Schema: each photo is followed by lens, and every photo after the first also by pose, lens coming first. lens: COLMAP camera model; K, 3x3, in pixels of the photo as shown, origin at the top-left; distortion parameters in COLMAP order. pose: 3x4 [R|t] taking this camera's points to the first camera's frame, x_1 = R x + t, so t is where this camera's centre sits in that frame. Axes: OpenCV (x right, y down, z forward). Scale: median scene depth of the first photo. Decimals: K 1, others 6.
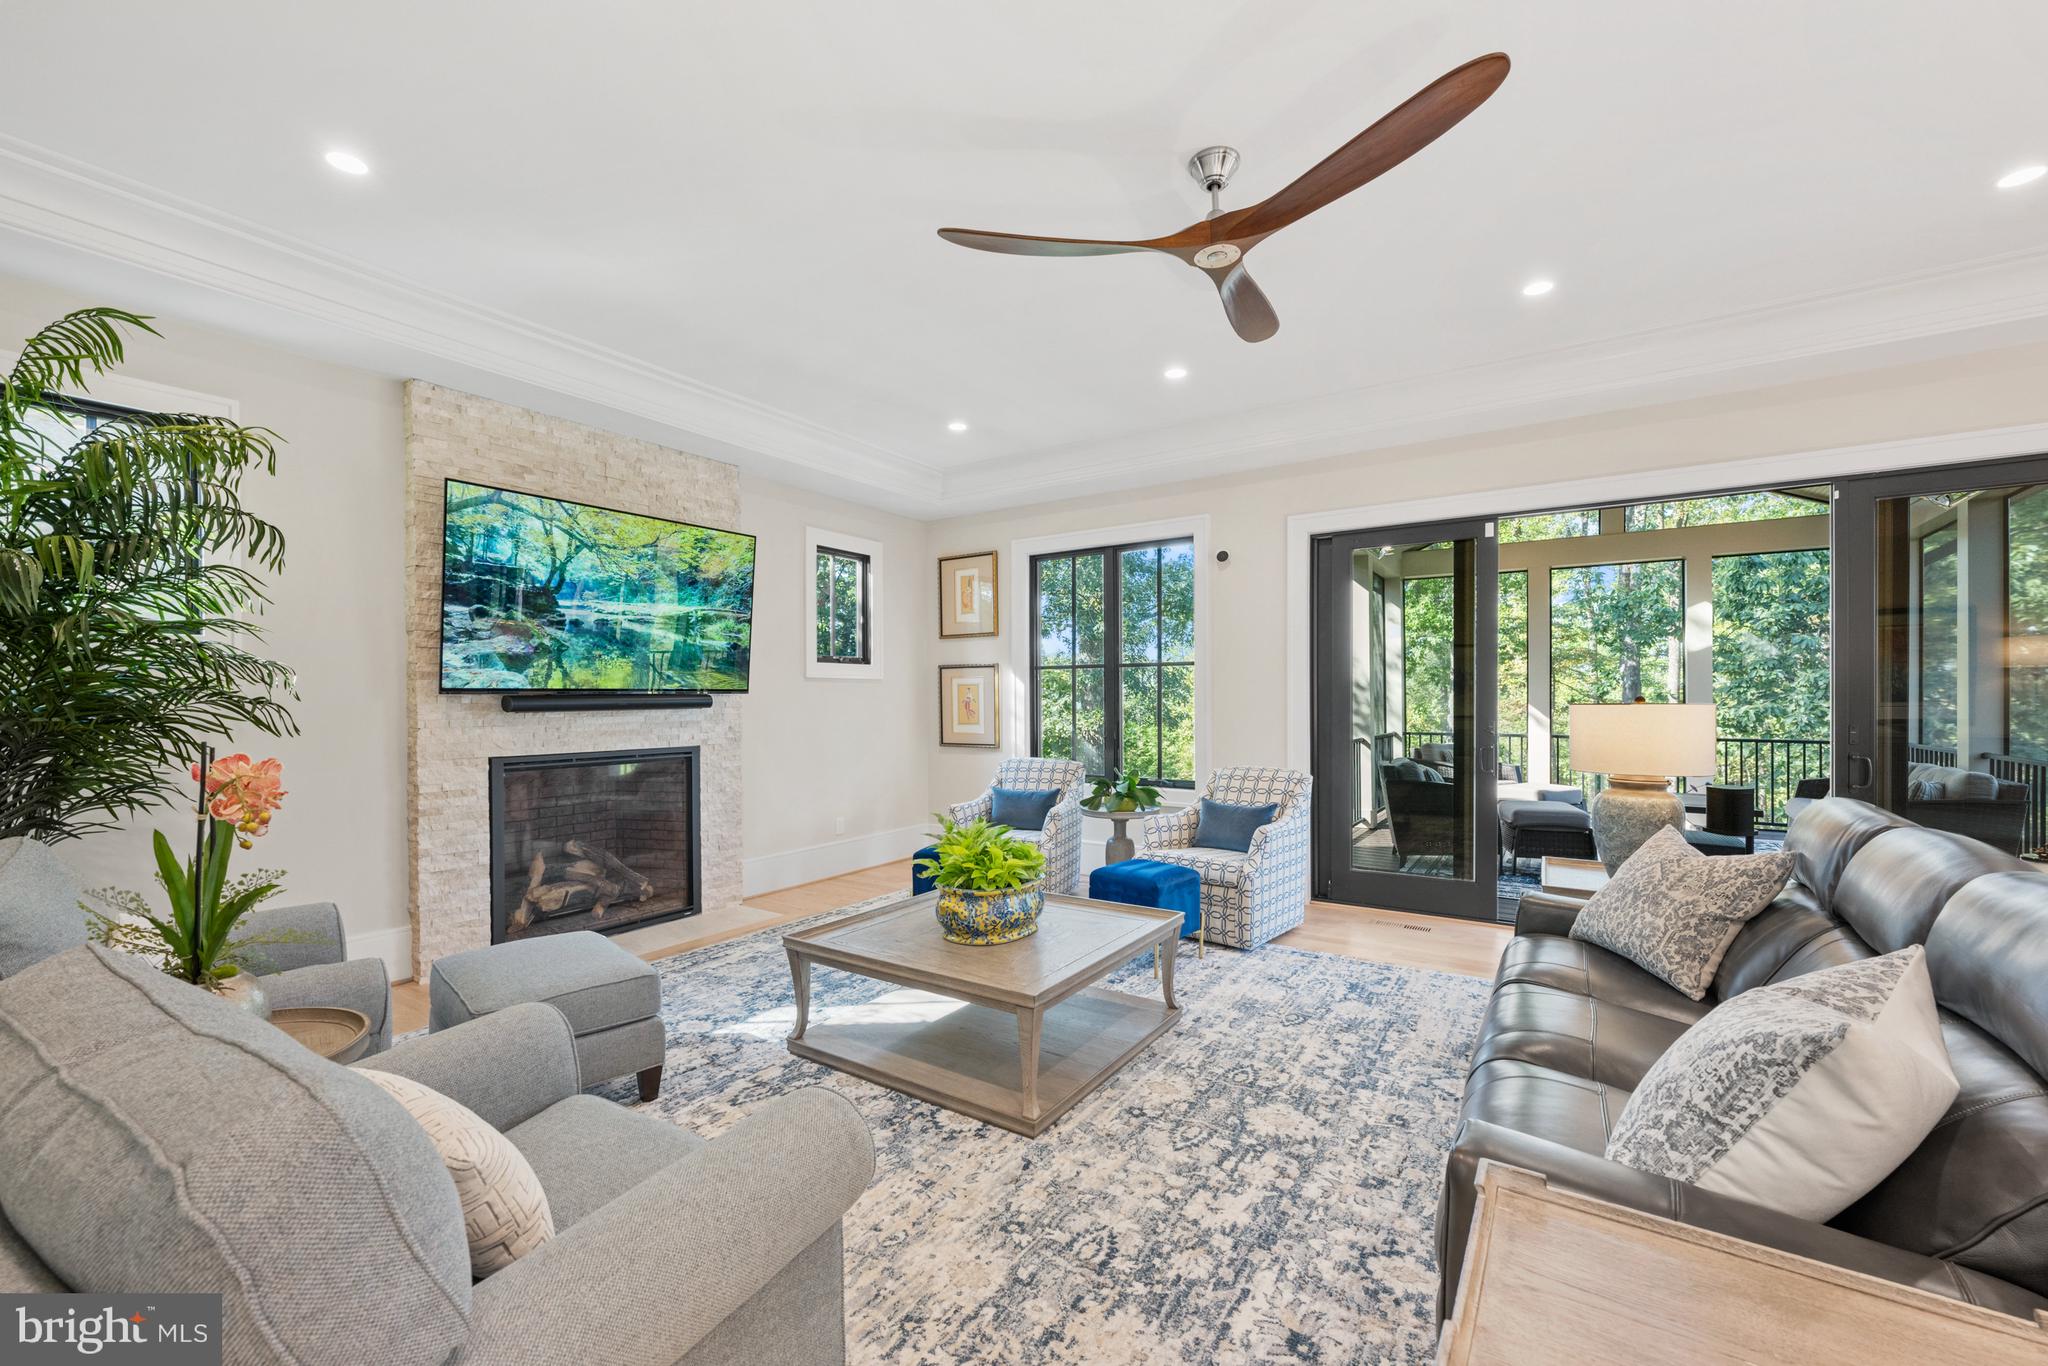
lens RADIAL K [[822.6, 0, 1022.9], [0, 822.6, 705.7], [0, 0, 1]] dist [0.001173, 0.000355]
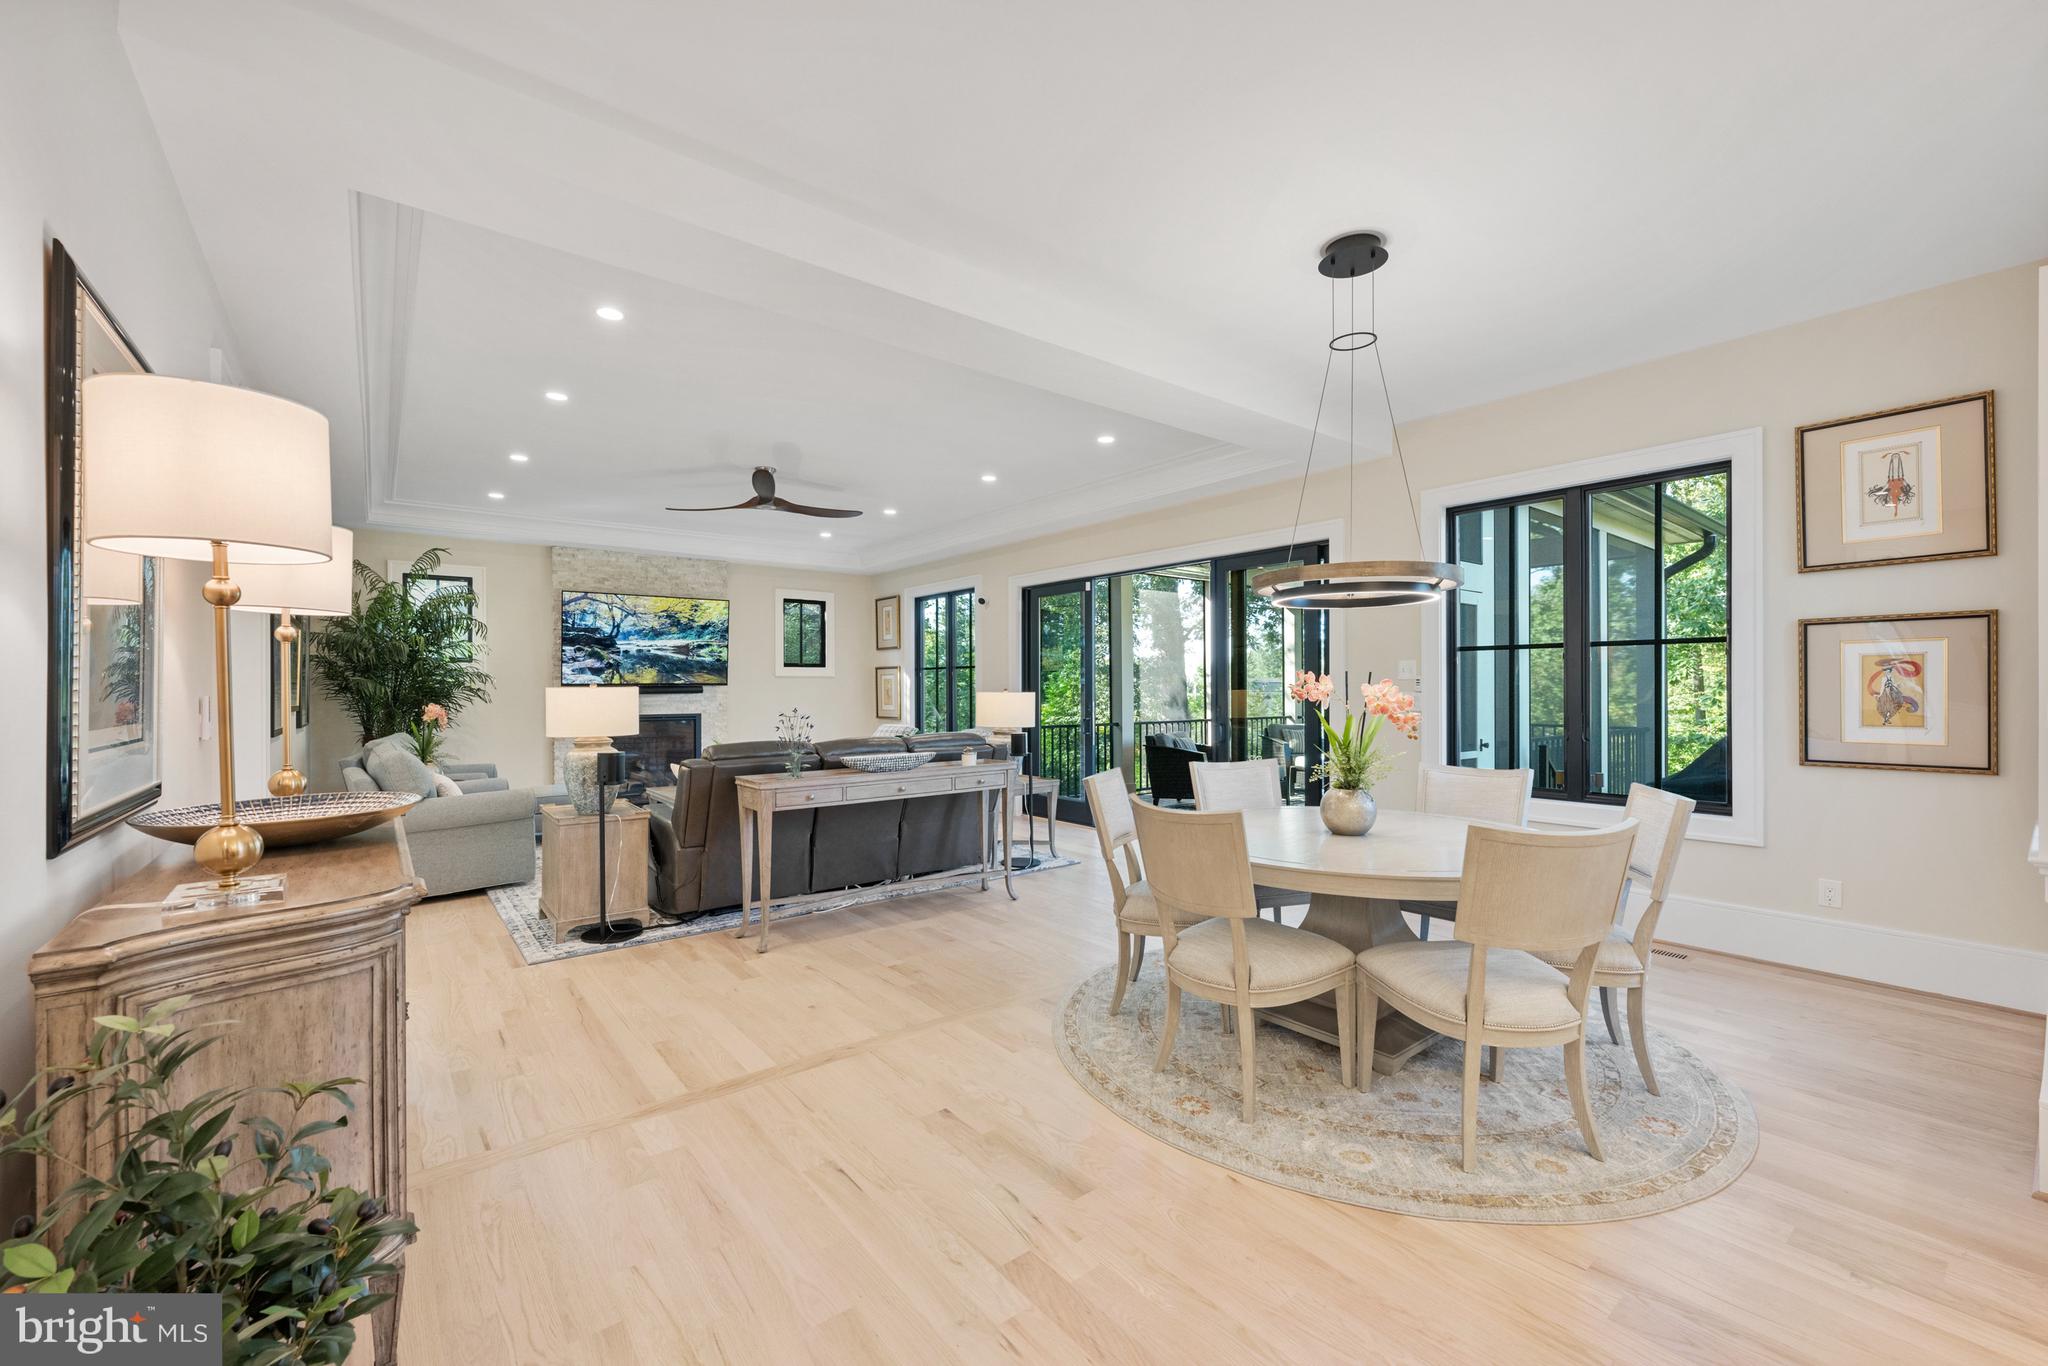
lens RADIAL K [[812.0, 0, 1021.1], [0, 812.0, 689.7], [0, 0, 1]] dist [-0.000625, -0.000341]
pose [[0.953893, 0.000775, -0.300147, 1.033995], [-0.002573, 0.999981, -0.005594, 0.003759], [0.300137, 0.006108, 0.953877, -0.659108]]
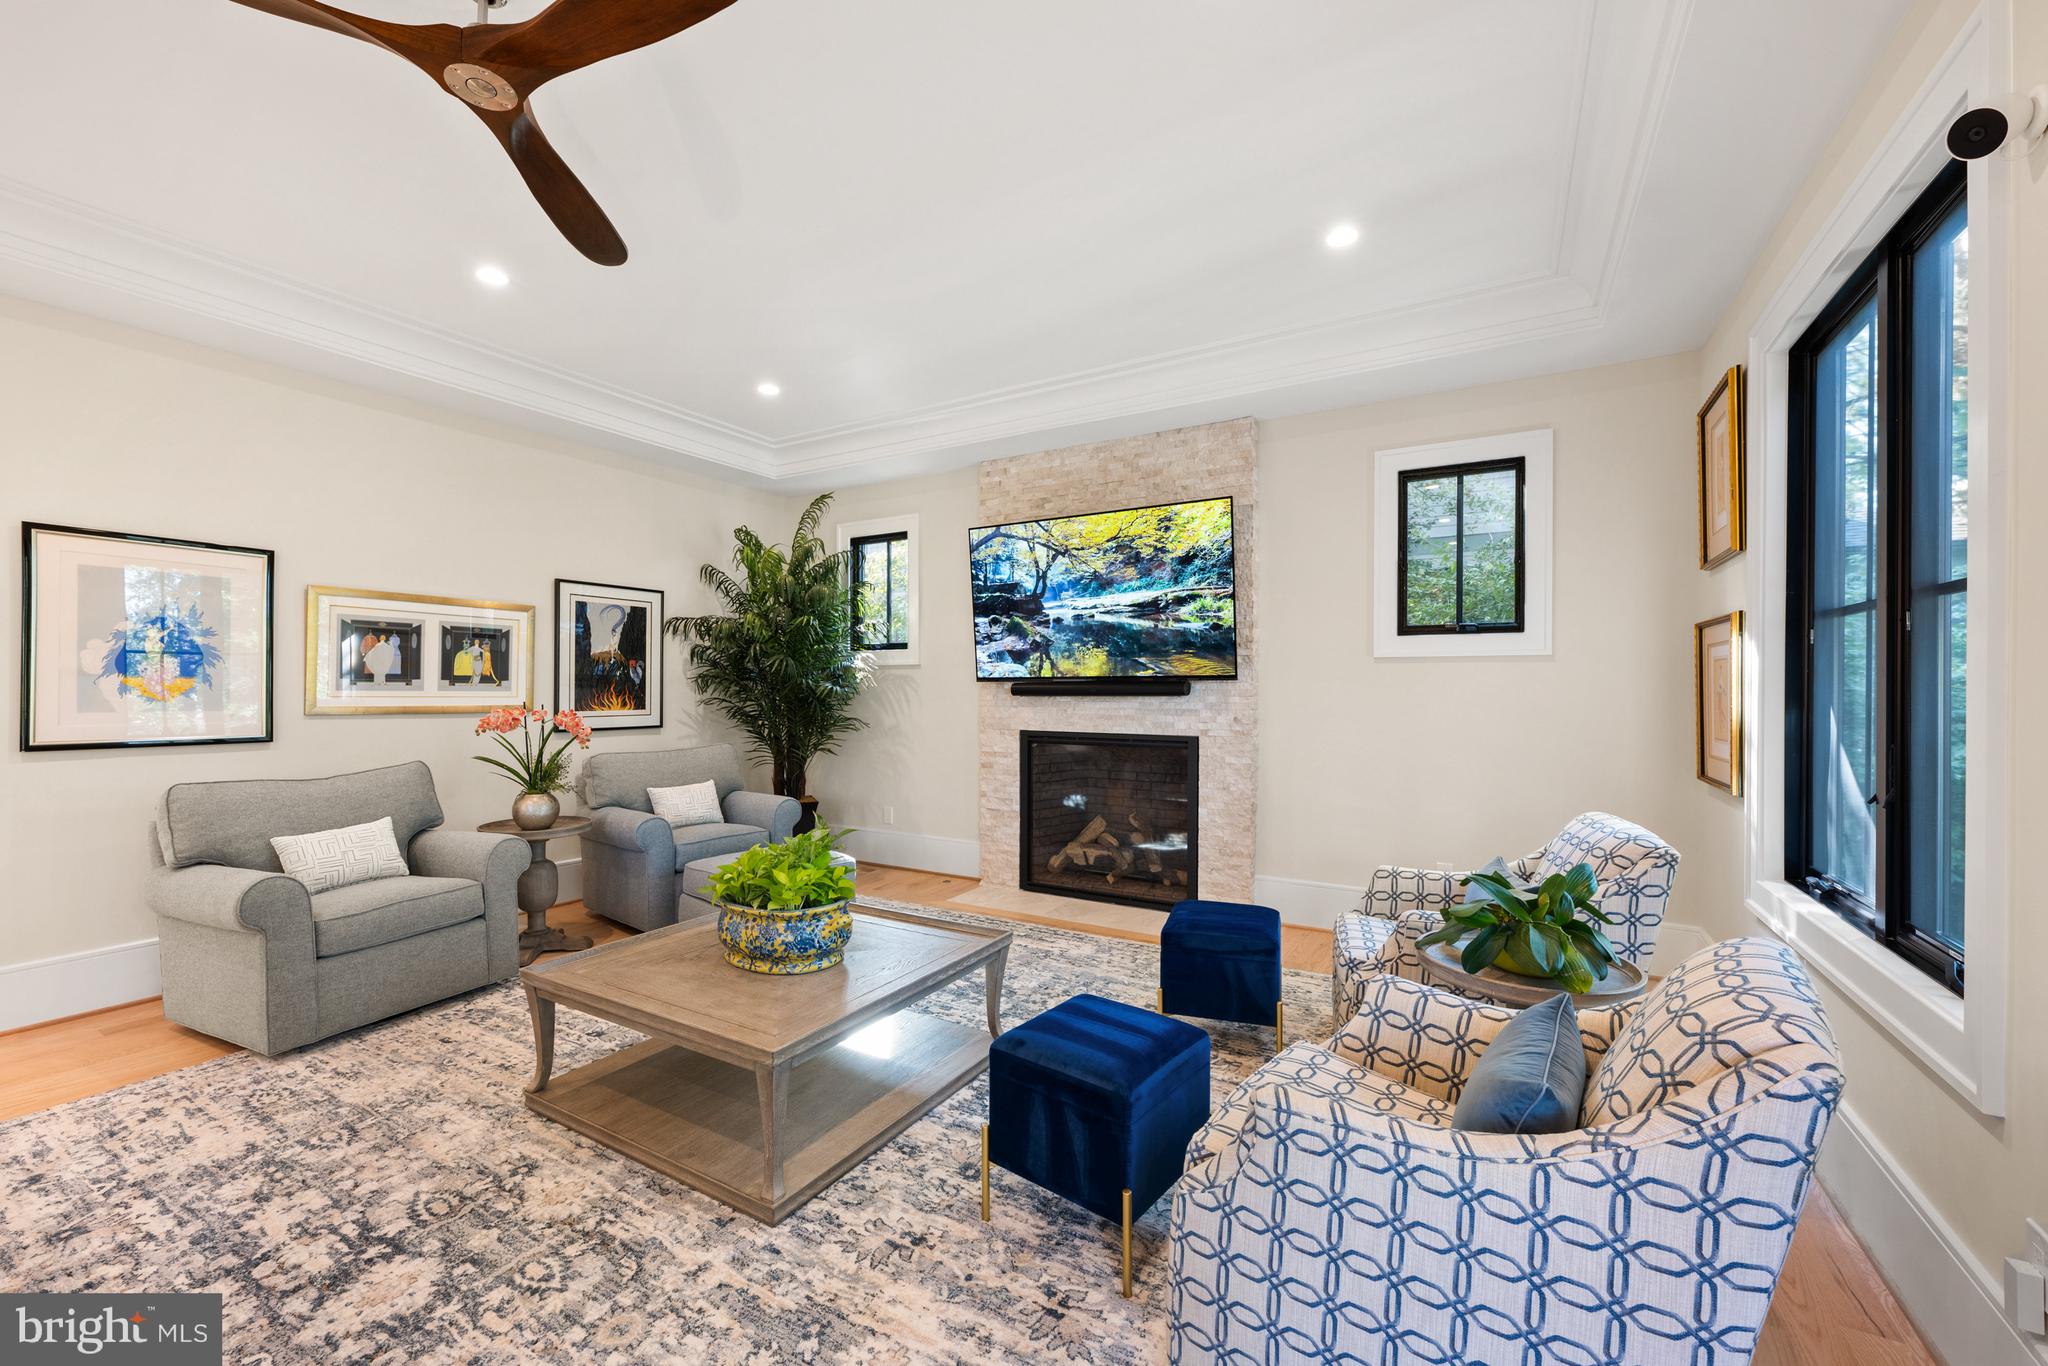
lens RADIAL K [[812.0, 0, 1021.1], [0, 812.0, 689.7], [0, 0, 1]] dist [-0.000625, -0.000341]
pose [[0.059791, 0.007433, -0.998183, 0.615545], [-0.011437, 0.999912, 0.006761, -0.009760], [0.998145, 0.011012, 0.059871, 0.893676]]
